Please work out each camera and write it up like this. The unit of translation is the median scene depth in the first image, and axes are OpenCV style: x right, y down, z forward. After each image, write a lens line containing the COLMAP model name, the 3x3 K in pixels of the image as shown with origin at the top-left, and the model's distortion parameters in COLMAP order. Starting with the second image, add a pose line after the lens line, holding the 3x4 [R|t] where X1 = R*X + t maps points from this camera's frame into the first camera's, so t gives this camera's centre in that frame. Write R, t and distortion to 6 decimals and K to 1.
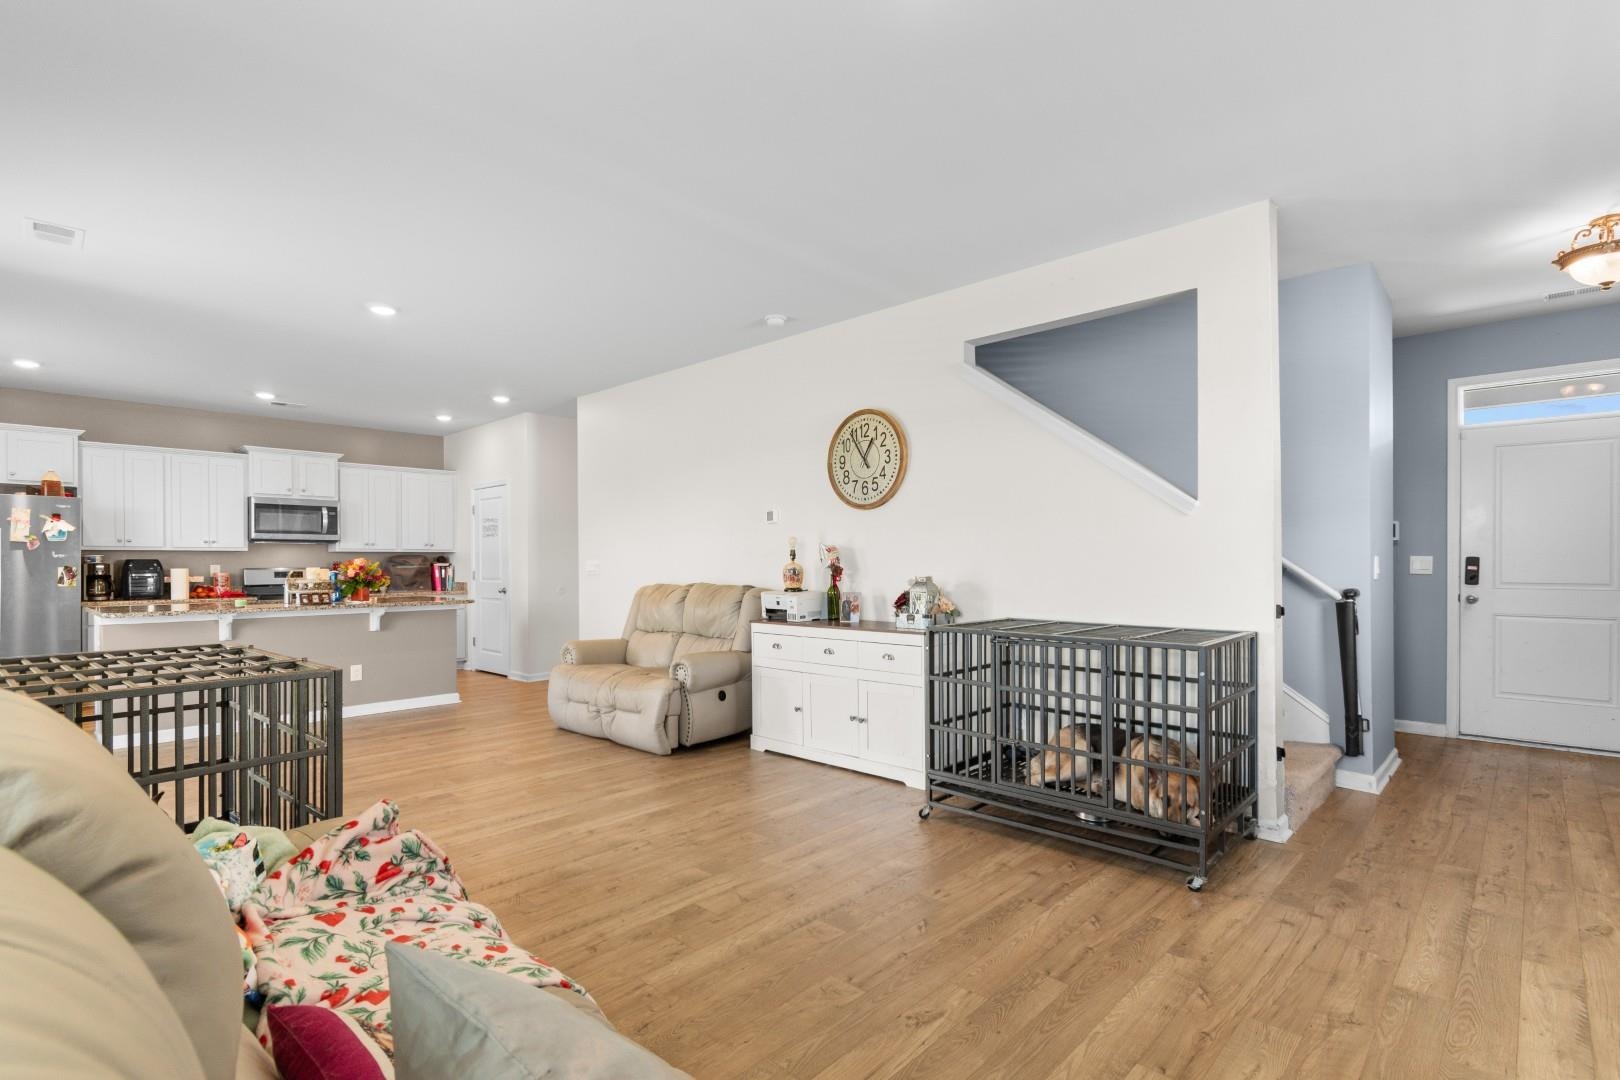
lens RADIAL K [[772.6, 0, 821.6], [0, 772.6, 555.0], [0, 0, 1]] dist [0.004429, -0.000841]
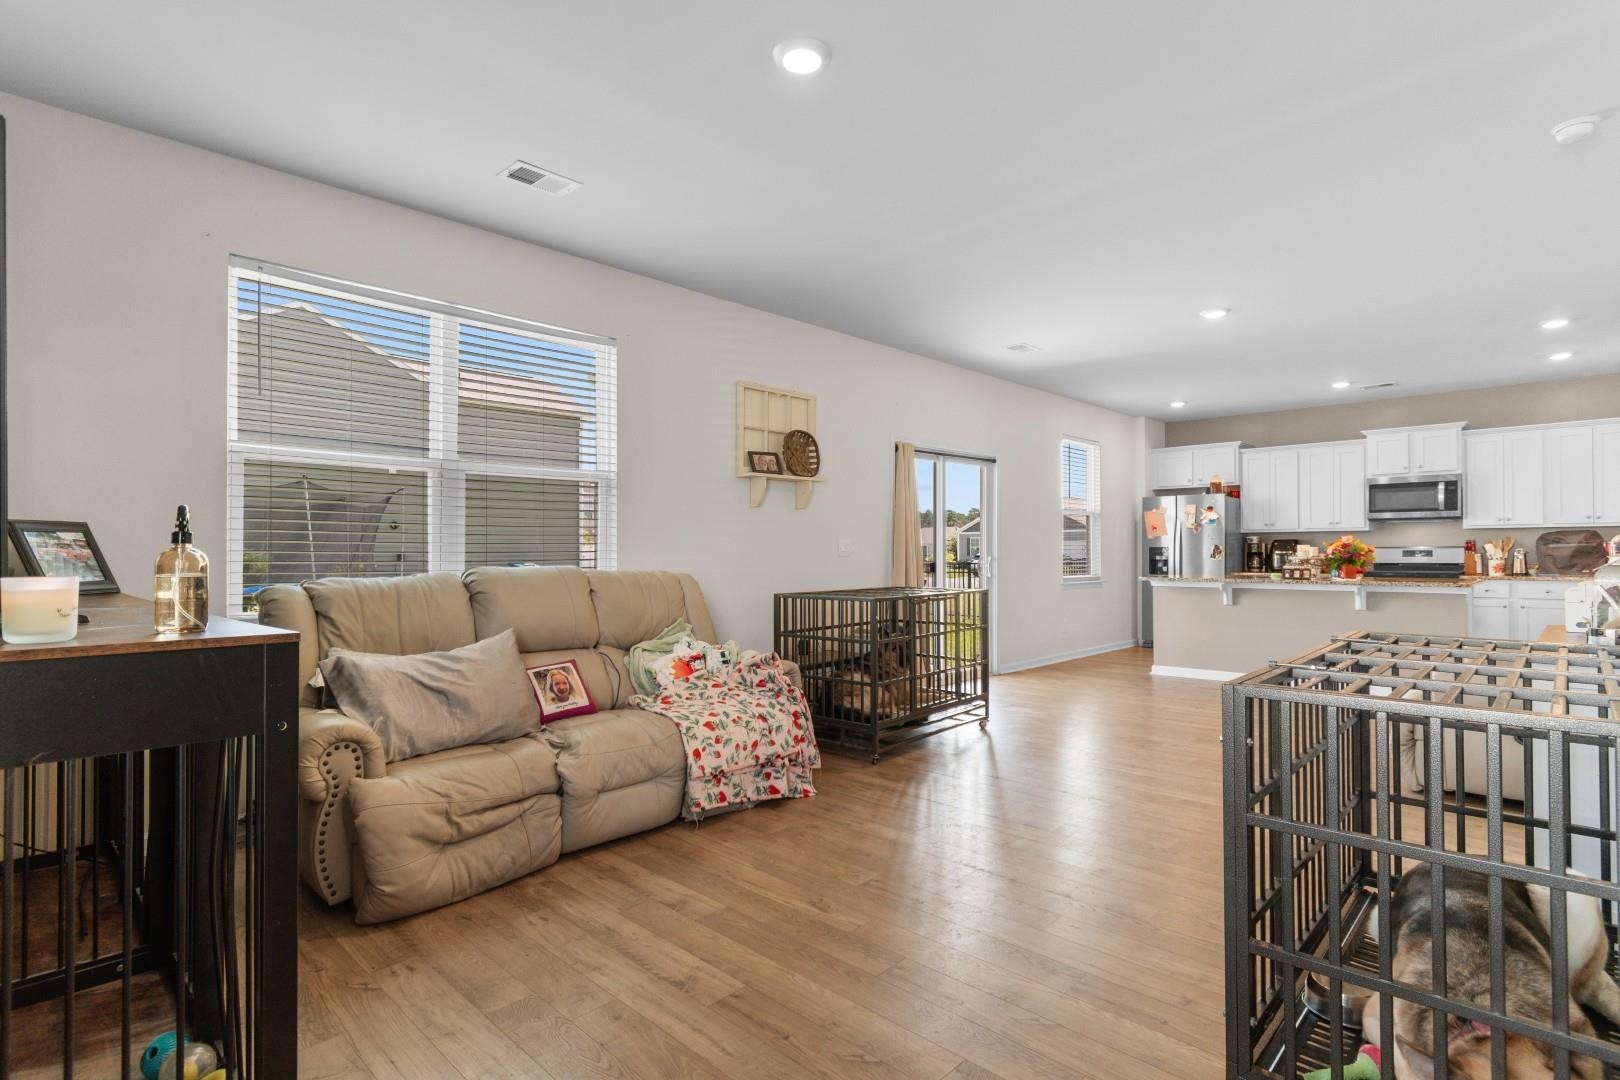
lens RADIAL K [[819.9, 0, 817.0], [0, 819.9, 548.4], [0, 0, 1]] dist [-0.001683, 0.001629]
pose [[-0.040476, 0.001035, -0.999180, 0.446117], [0.013589, 0.999908, 0.000485, 0.009342], [0.999088, -0.013559, -0.040487, 0.328087]]
